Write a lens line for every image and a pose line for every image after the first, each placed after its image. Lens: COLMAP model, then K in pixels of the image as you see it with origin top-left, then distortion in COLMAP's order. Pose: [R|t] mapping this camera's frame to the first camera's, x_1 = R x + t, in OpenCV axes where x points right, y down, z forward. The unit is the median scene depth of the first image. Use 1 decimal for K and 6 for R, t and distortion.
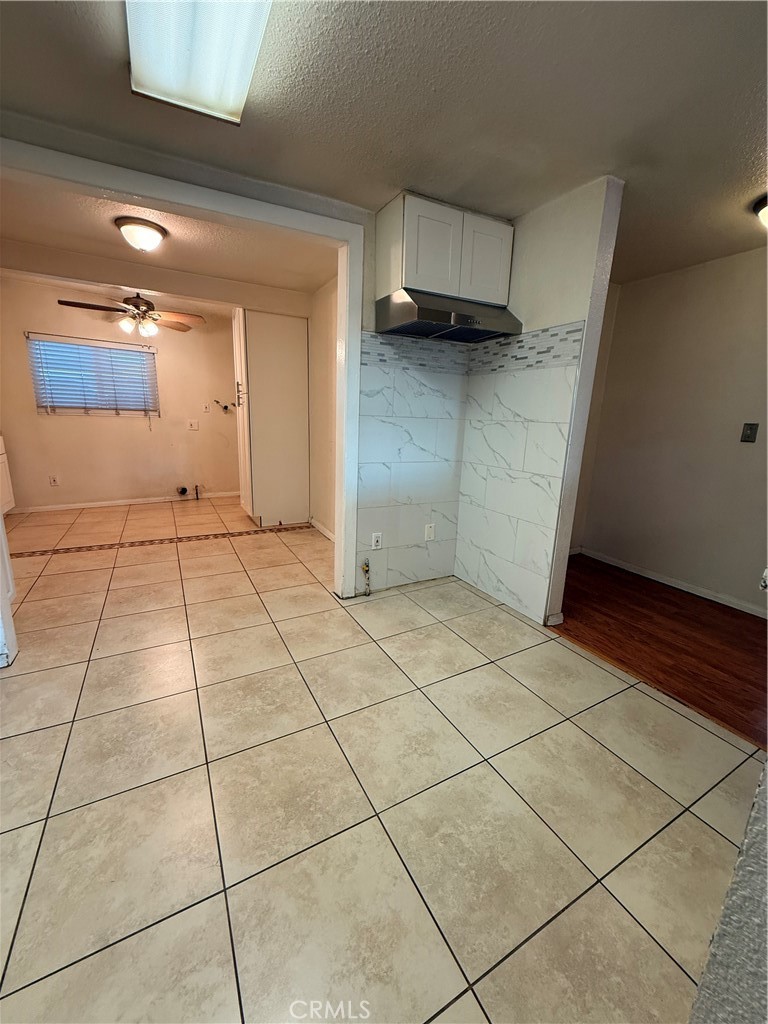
lens RADIAL K [[406.8, 0, 385.5], [0, 406.8, 510.7], [0, 0, 1]] dist [-0.000208, 0.000110]
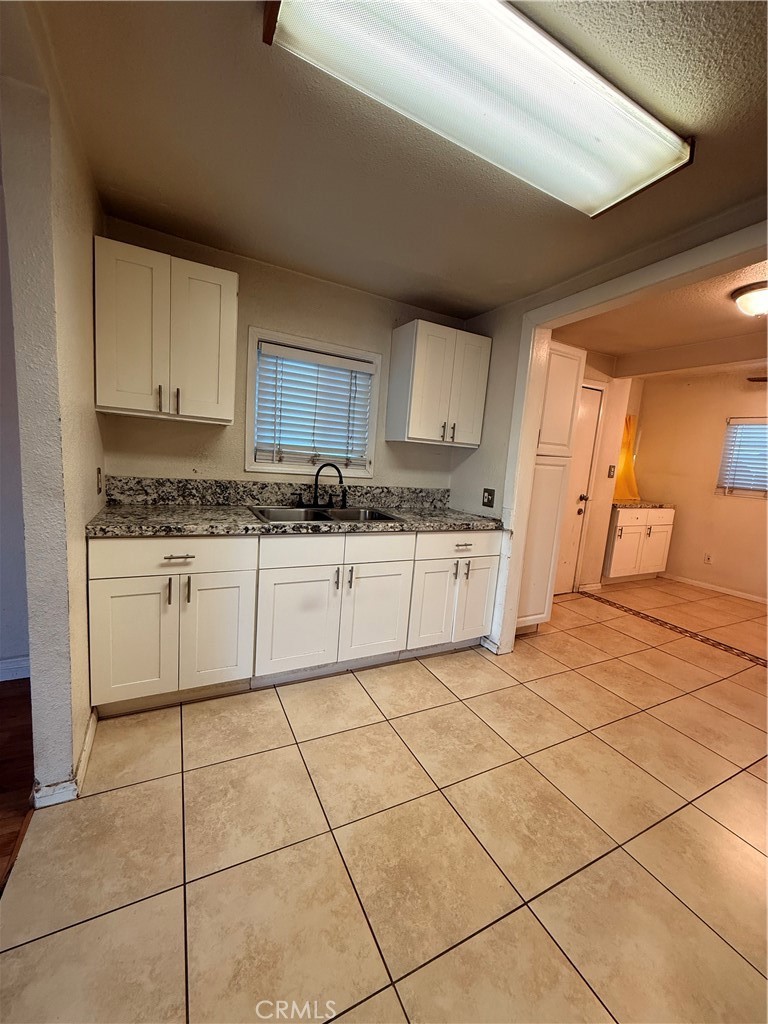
lens RADIAL K [[406.8, 0, 385.5], [0, 406.8, 510.7], [0, 0, 1]] dist [-0.000208, 0.000110]
pose [[-0.021492, 0.103570, -0.994390, 0.339714], [-0.299651, 0.948227, 0.105239, -0.098105], [0.953807, 0.300232, 0.010656, 0.362987]]
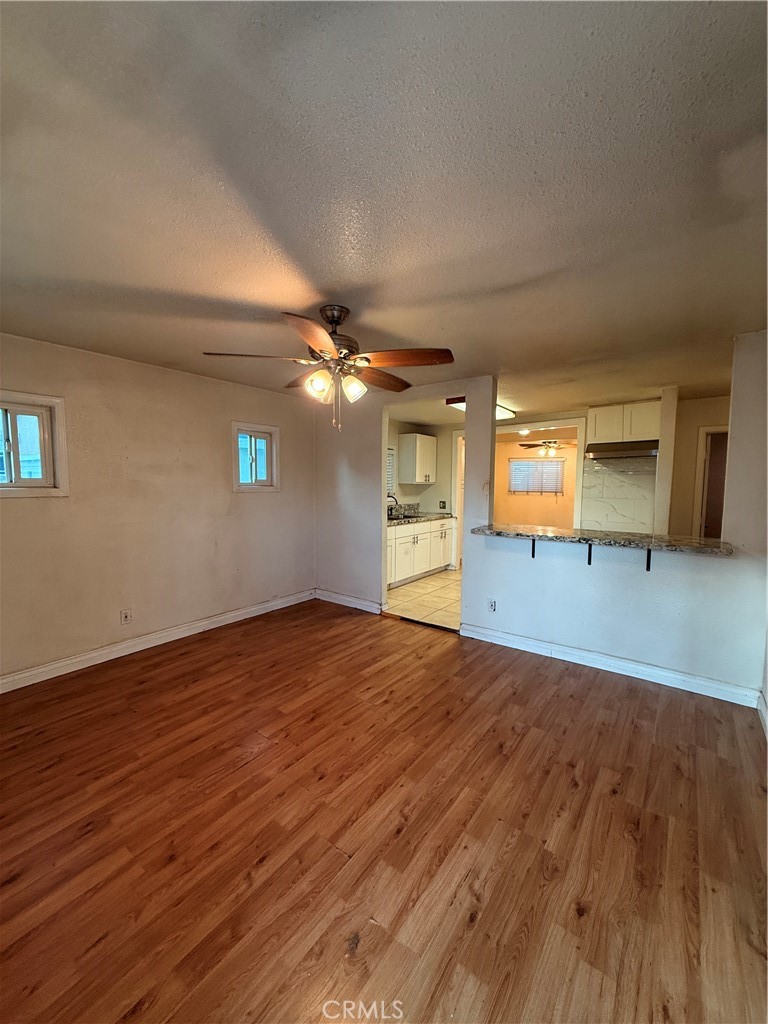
lens RADIAL K [[406.8, 0, 385.5], [0, 406.8, 510.7], [0, 0, 1]] dist [-0.000208, 0.000110]
pose [[0.420150, 0.037879, -0.906664, 1.433541], [-0.199761, 0.978480, -0.051690, 0.147377], [0.885195, 0.202833, 0.418675, -0.780665]]
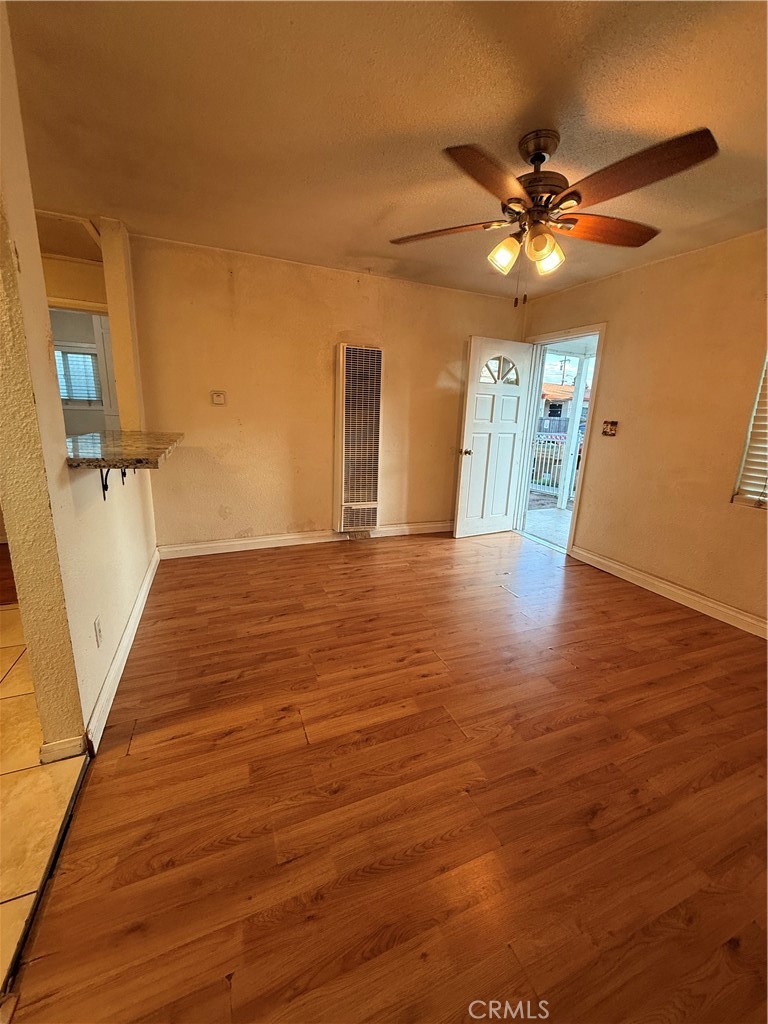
lens RADIAL K [[406.8, 0, 385.5], [0, 406.8, 510.7], [0, 0, 1]] dist [-0.000208, 0.000110]
pose [[0.105077, -0.258617, 0.960248, -0.270894], [0.196232, 0.952000, 0.234922, 0.077429], [-0.974911, 0.163747, 0.150783, -0.345881]]
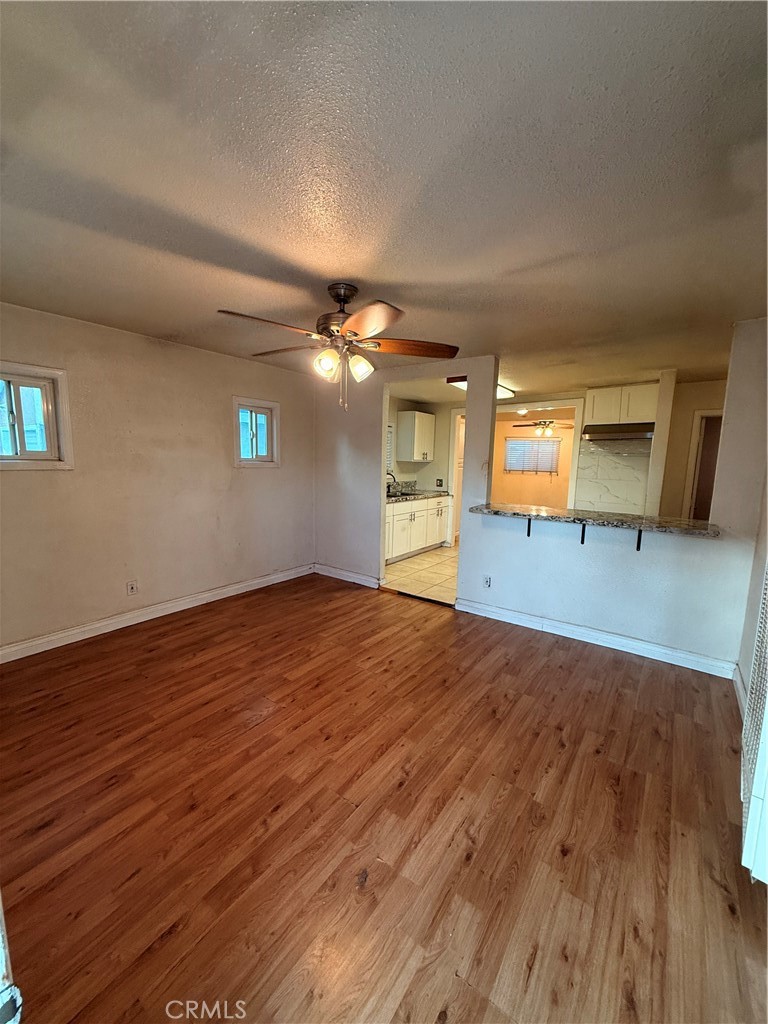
lens RADIAL K [[406.8, 0, 385.5], [0, 406.8, 510.7], [0, 0, 1]] dist [-0.000208, 0.000110]
pose [[0.433611, 0.097076, -0.895856, 1.449932], [-0.214505, 0.976721, 0.002014, 0.148666], [0.875197, 0.191293, 0.444340, -0.816072]]
